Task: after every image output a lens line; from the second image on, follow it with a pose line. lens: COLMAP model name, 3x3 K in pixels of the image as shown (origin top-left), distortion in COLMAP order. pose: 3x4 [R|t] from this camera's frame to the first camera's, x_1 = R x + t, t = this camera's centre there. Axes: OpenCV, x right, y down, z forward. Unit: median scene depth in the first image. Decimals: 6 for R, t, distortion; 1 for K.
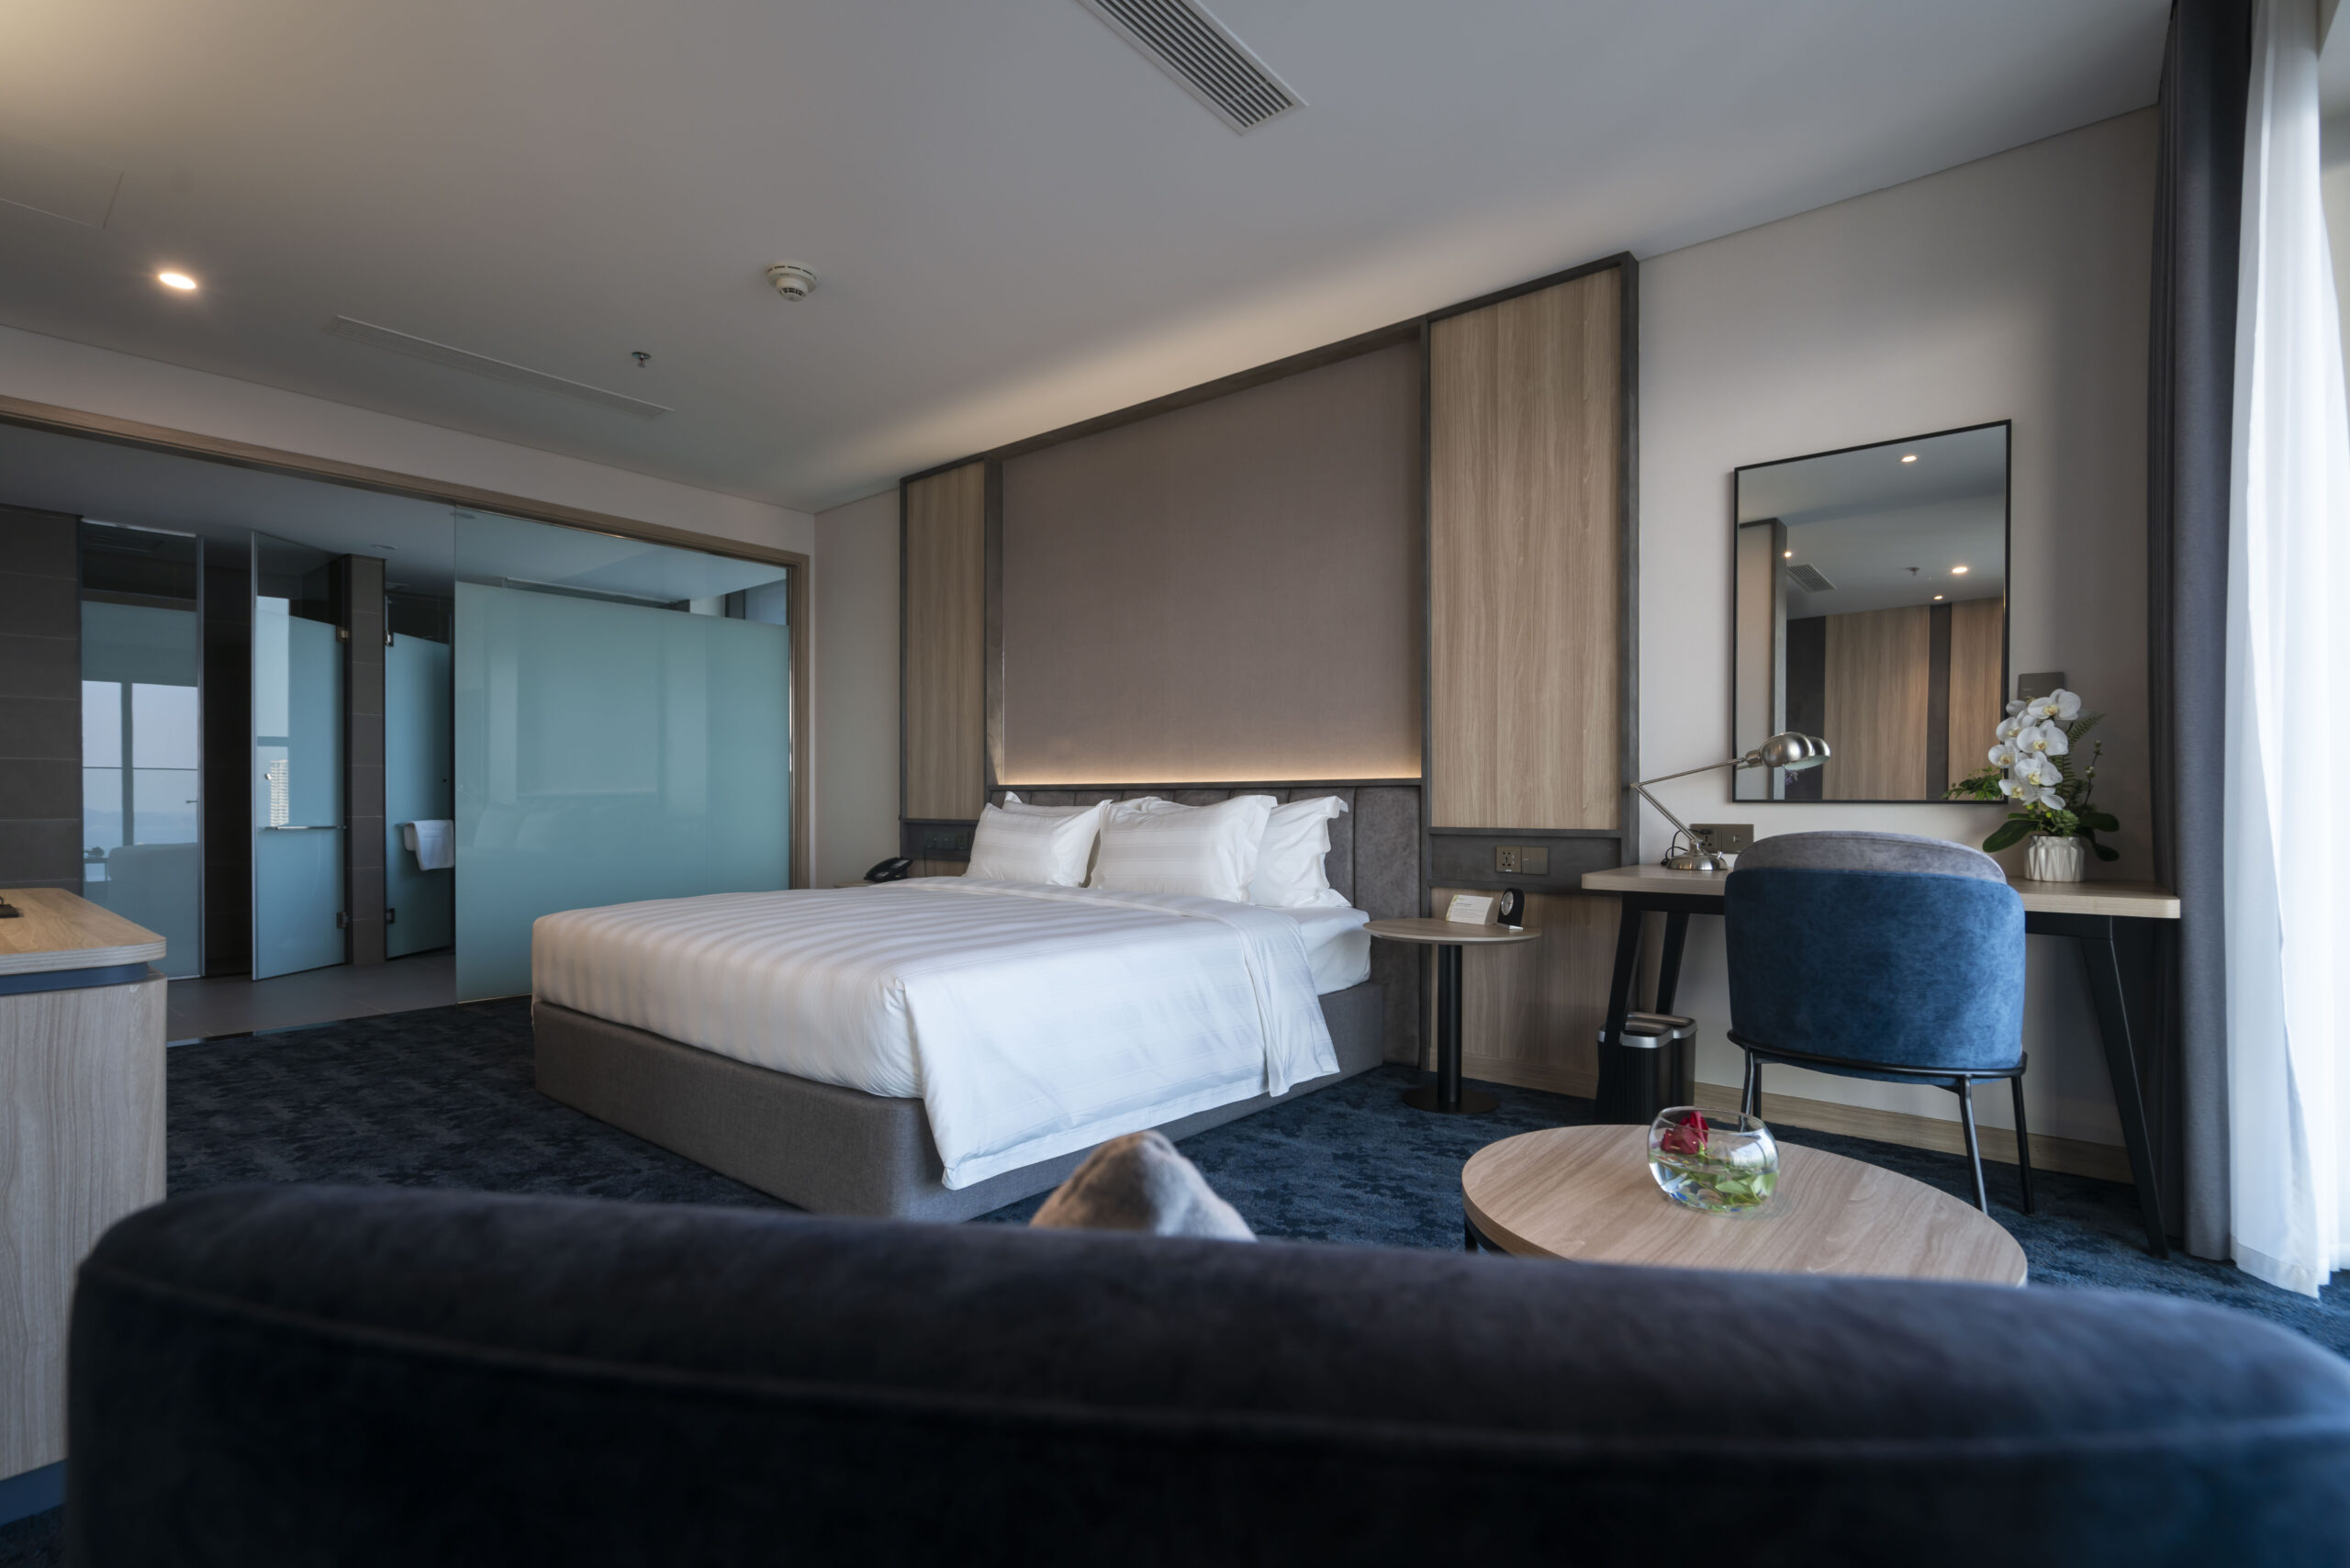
lens RADIAL K [[1058.2, 0, 1262.5], [0, 1058.2, 790.2], [0, 0, 1]] dist [-0.012712, -0.000203]
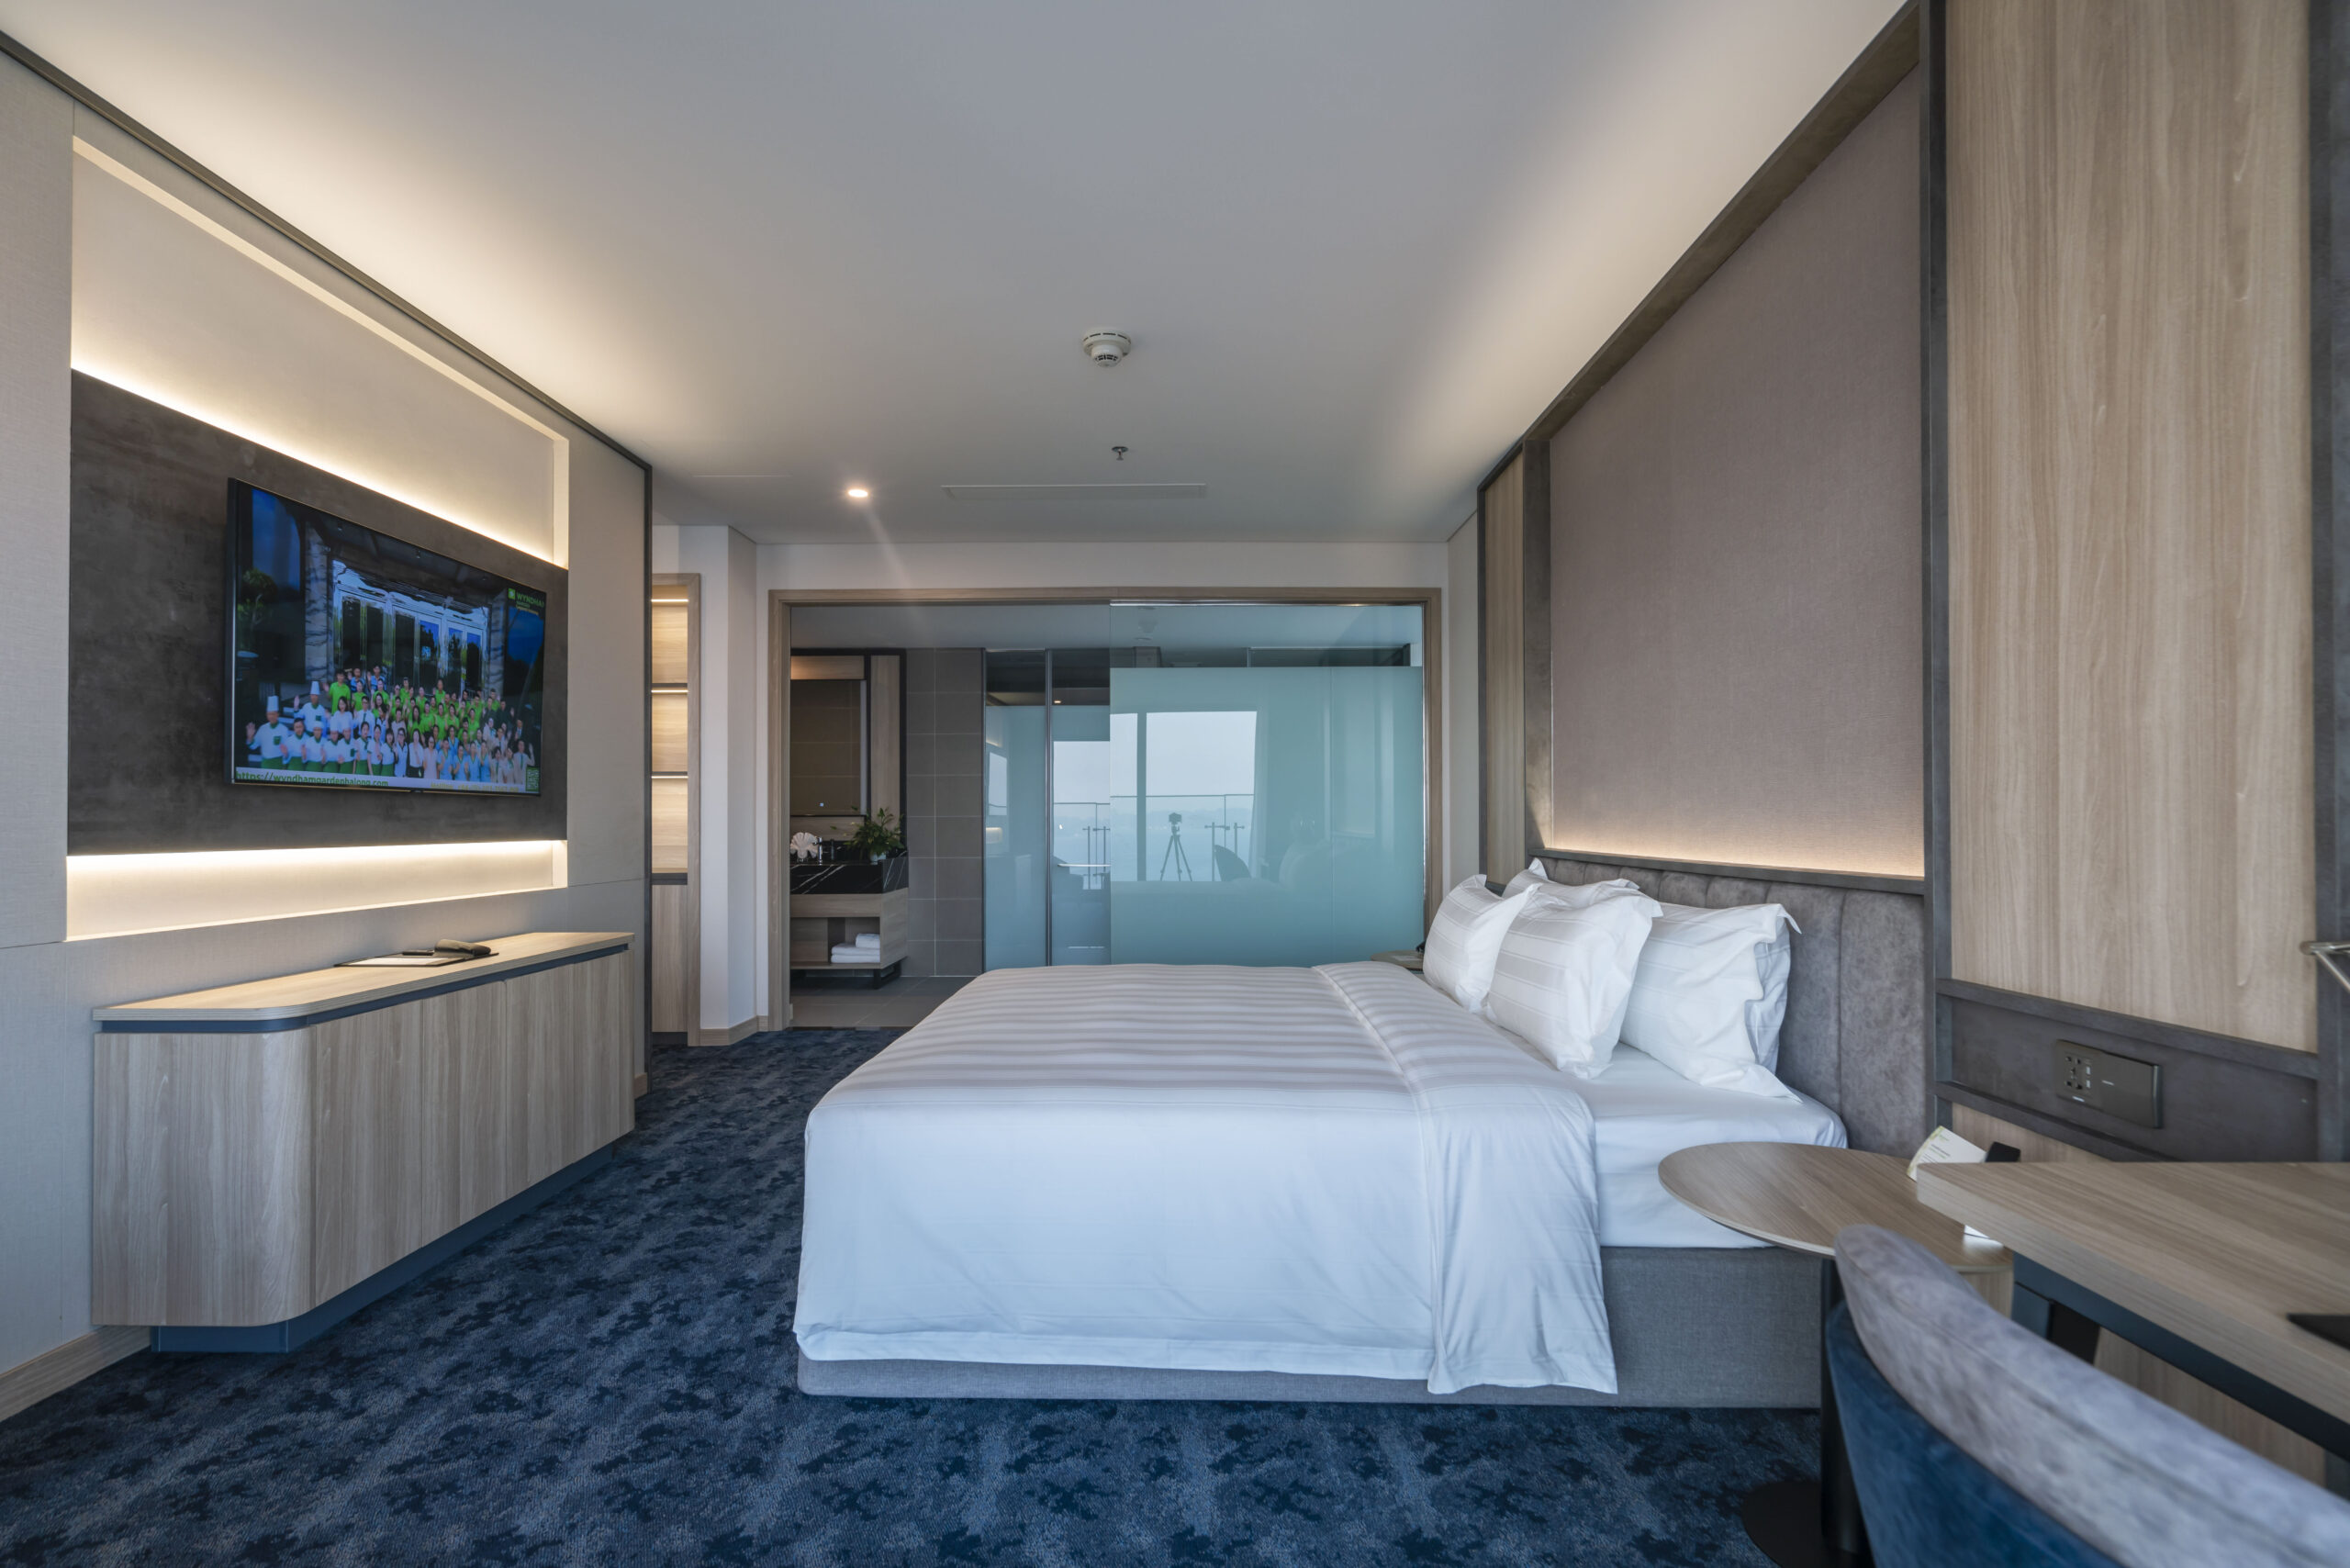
lens RADIAL K [[1126.2, 0, 1180.7], [0, 1126.2, 800.8], [0, 0, 1]] dist [0.007109, -0.000167]
pose [[0.599855, -0.010370, -0.800041, 0.390106], [0.003714, 0.999941, -0.010176, -0.048648], [0.800100, 0.003132, 0.599859, 0.395441]]
